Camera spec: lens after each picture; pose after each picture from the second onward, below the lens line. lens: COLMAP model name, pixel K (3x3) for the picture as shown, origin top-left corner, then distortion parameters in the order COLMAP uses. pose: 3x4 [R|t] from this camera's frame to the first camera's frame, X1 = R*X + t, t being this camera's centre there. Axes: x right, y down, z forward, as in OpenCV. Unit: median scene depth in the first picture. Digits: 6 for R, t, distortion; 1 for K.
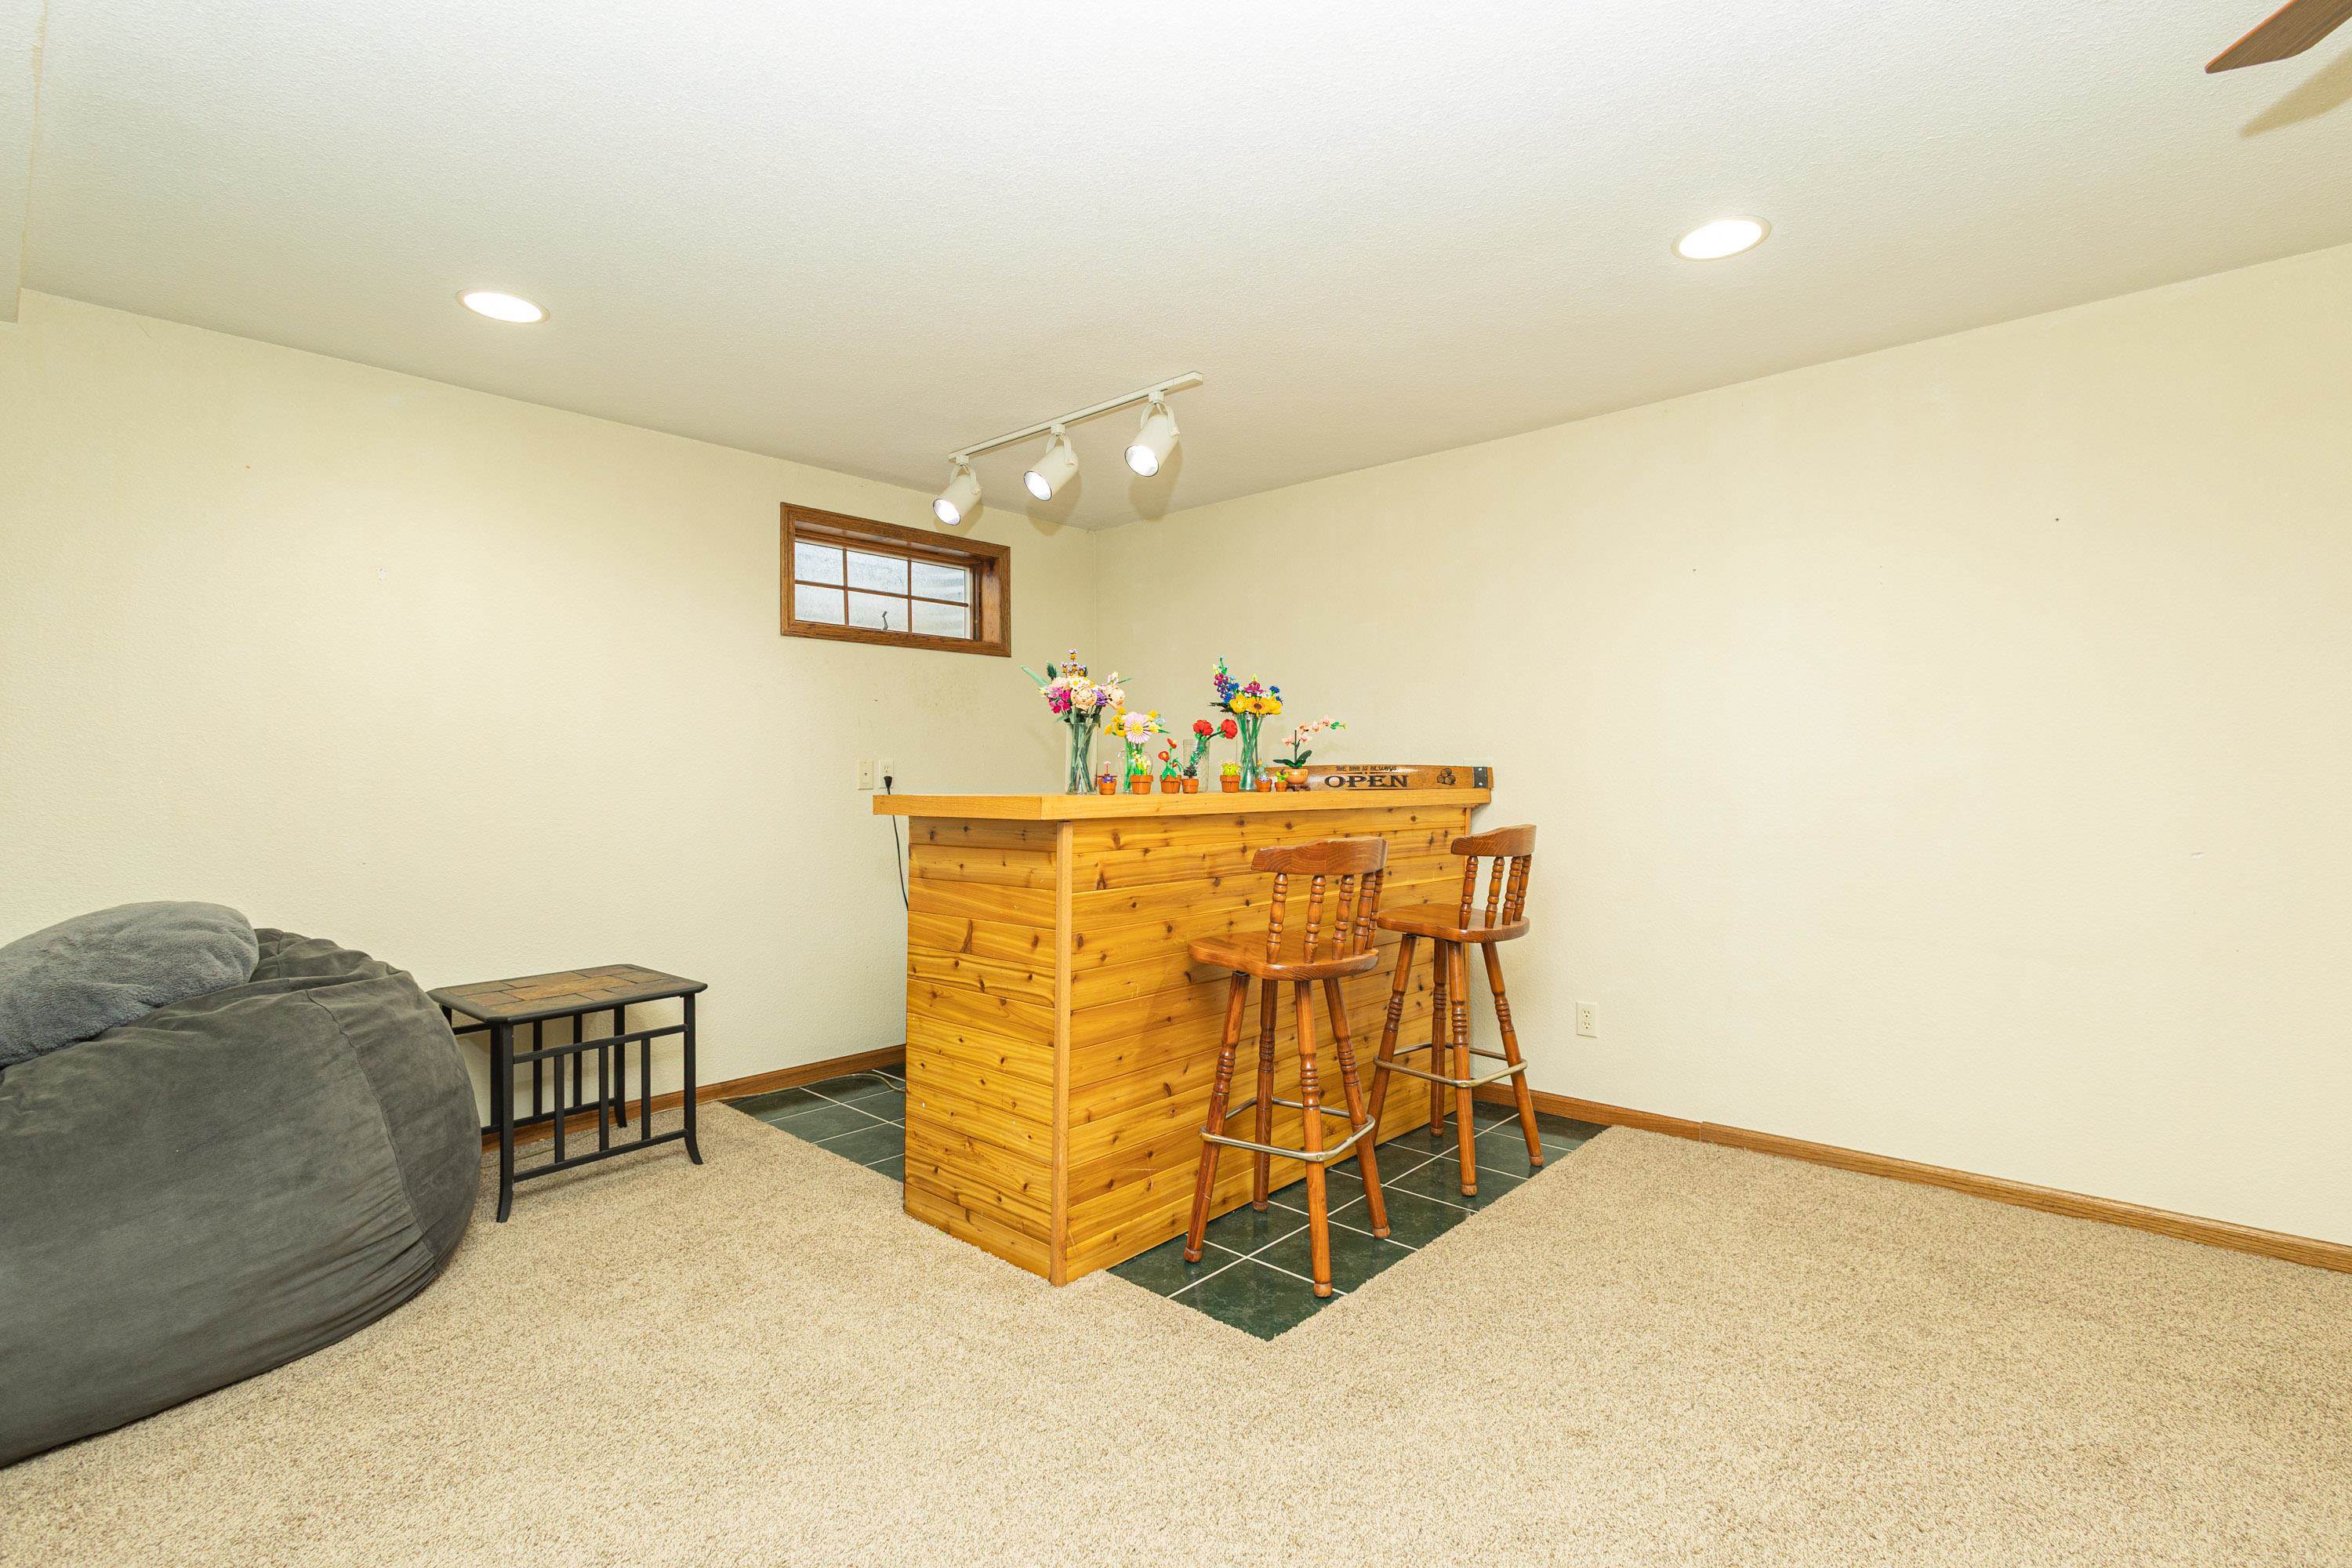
lens RADIAL K [[1096.3, 0, 1176.0], [0, 1096.3, 784.0], [0, 0, 1]] dist [-0.000691, -0.000158]
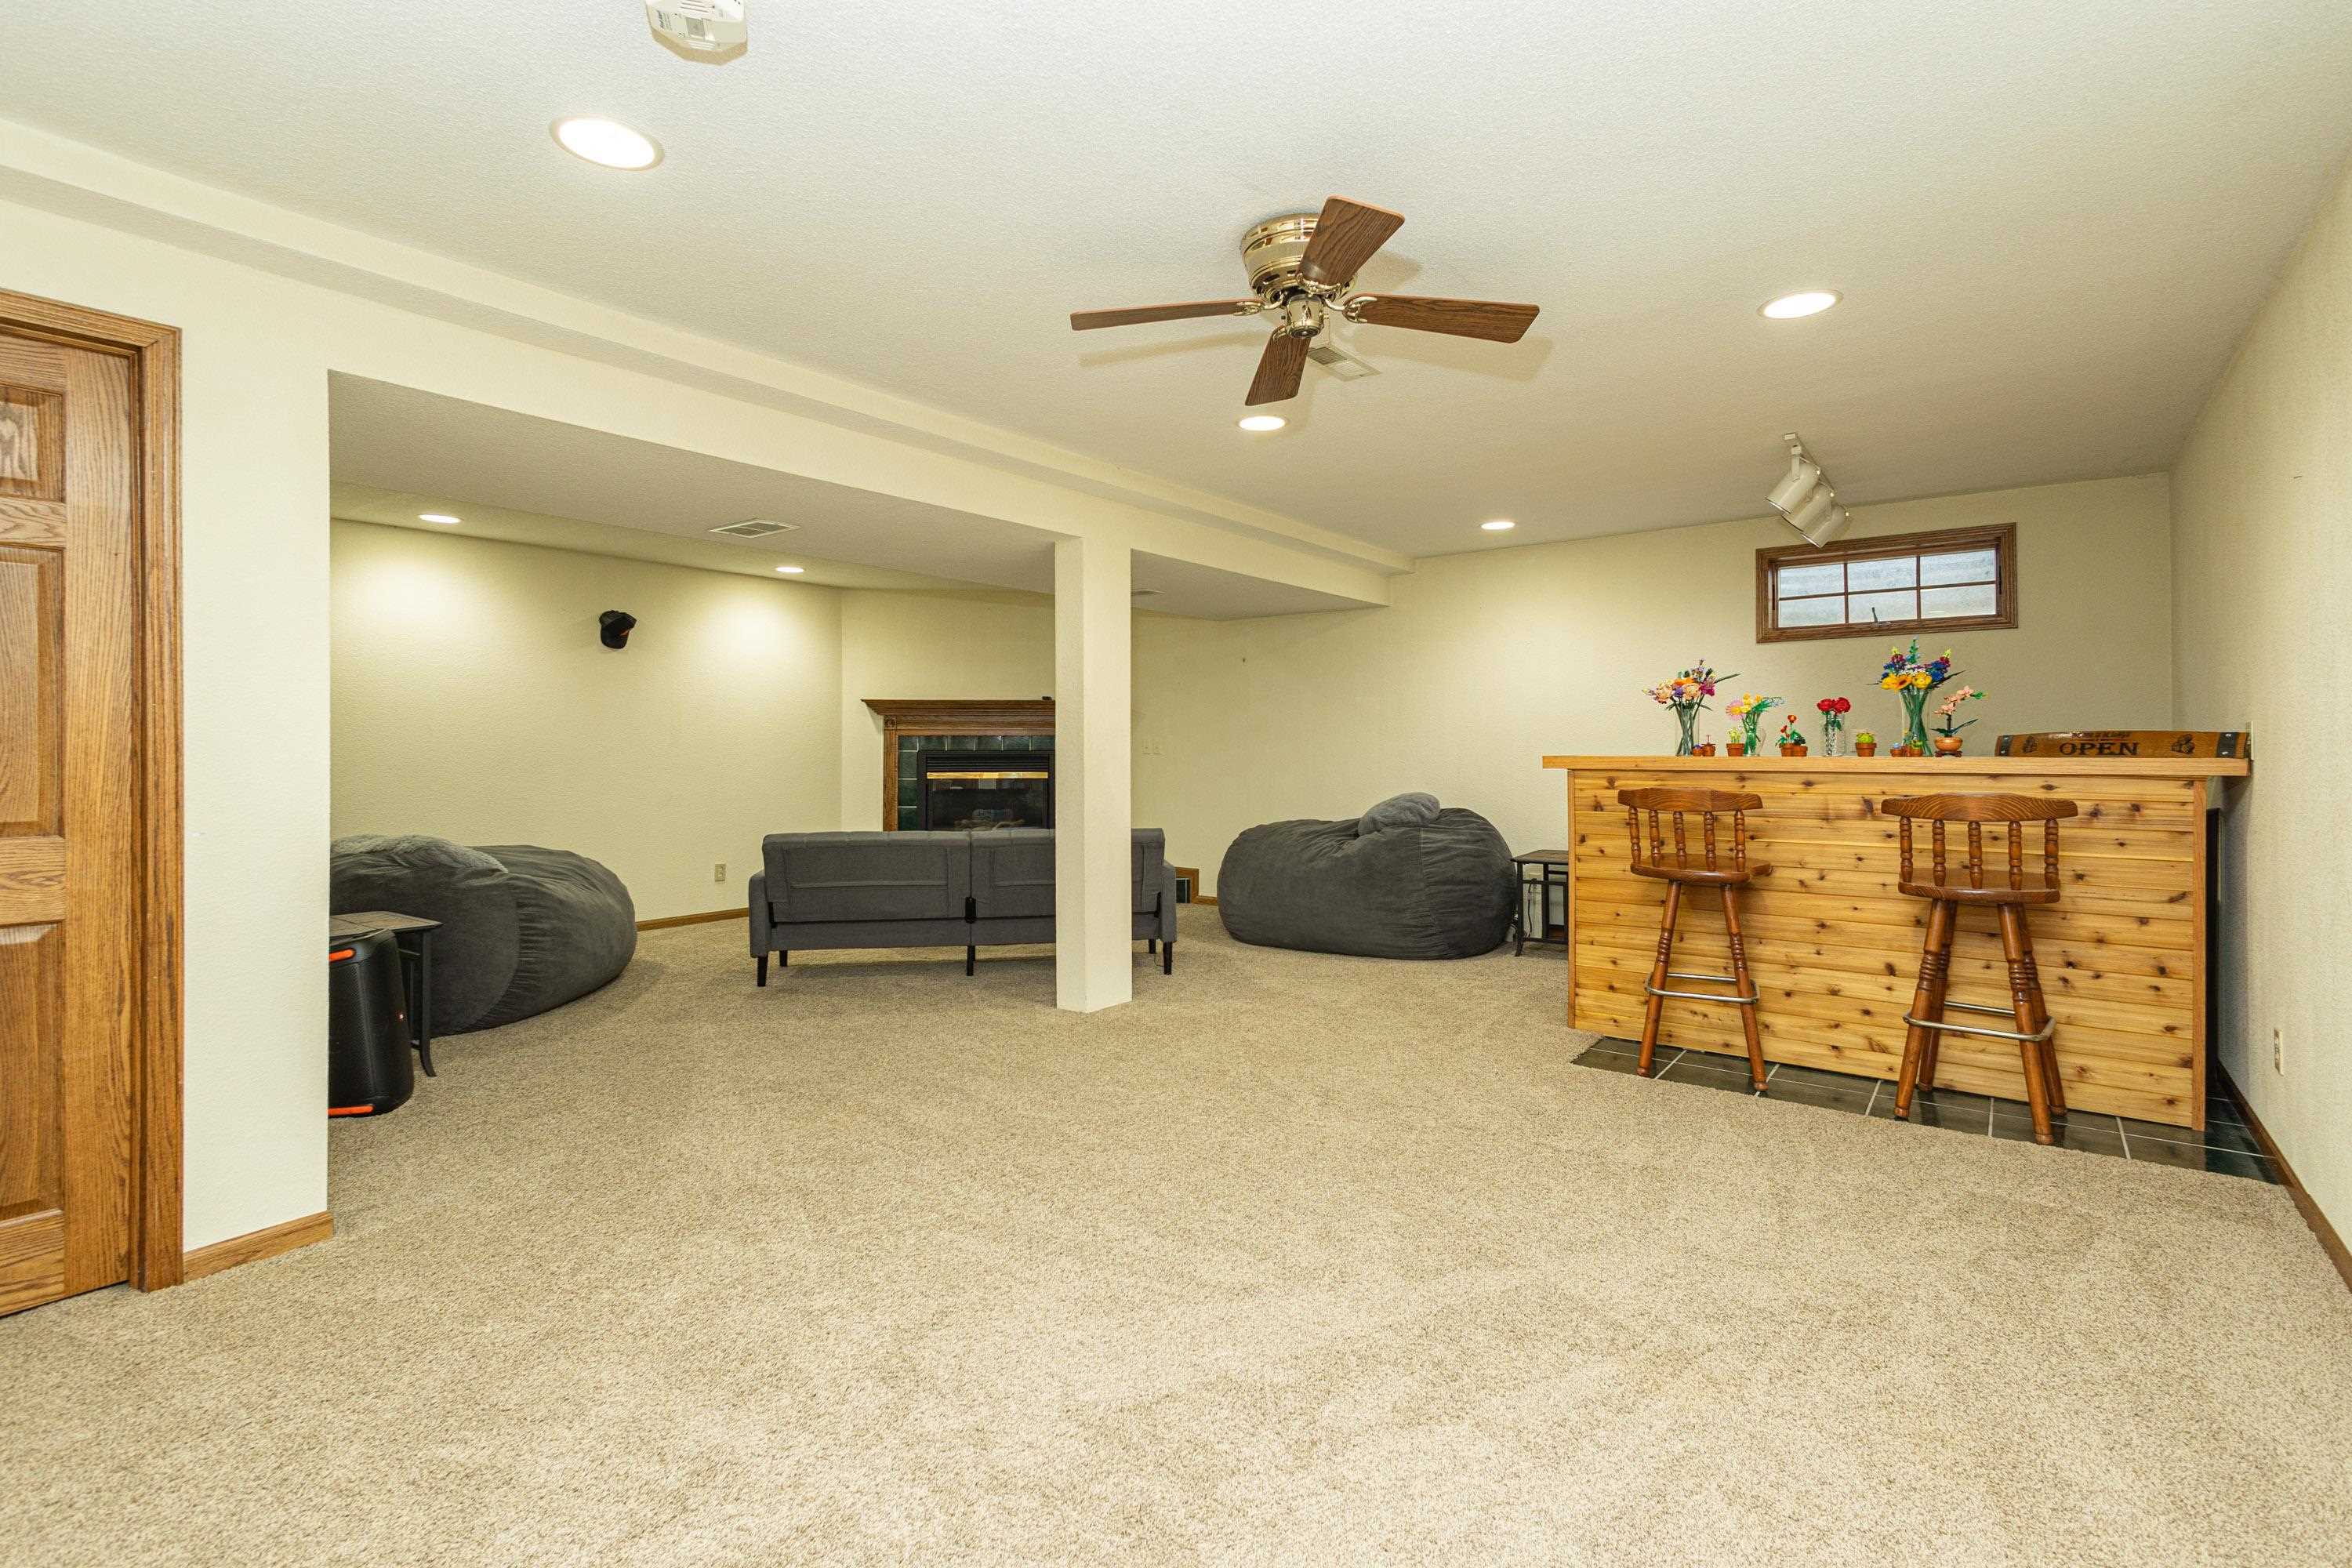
lens RADIAL K [[1096.3, 0, 1176.0], [0, 1096.3, 784.0], [0, 0, 1]] dist [-0.000691, -0.000158]
pose [[0.107167, 0.035630, -0.993602, 1.019240], [-0.004578, 0.999365, 0.035343, -0.001863], [0.994230, 0.000761, 0.107262, 0.119958]]
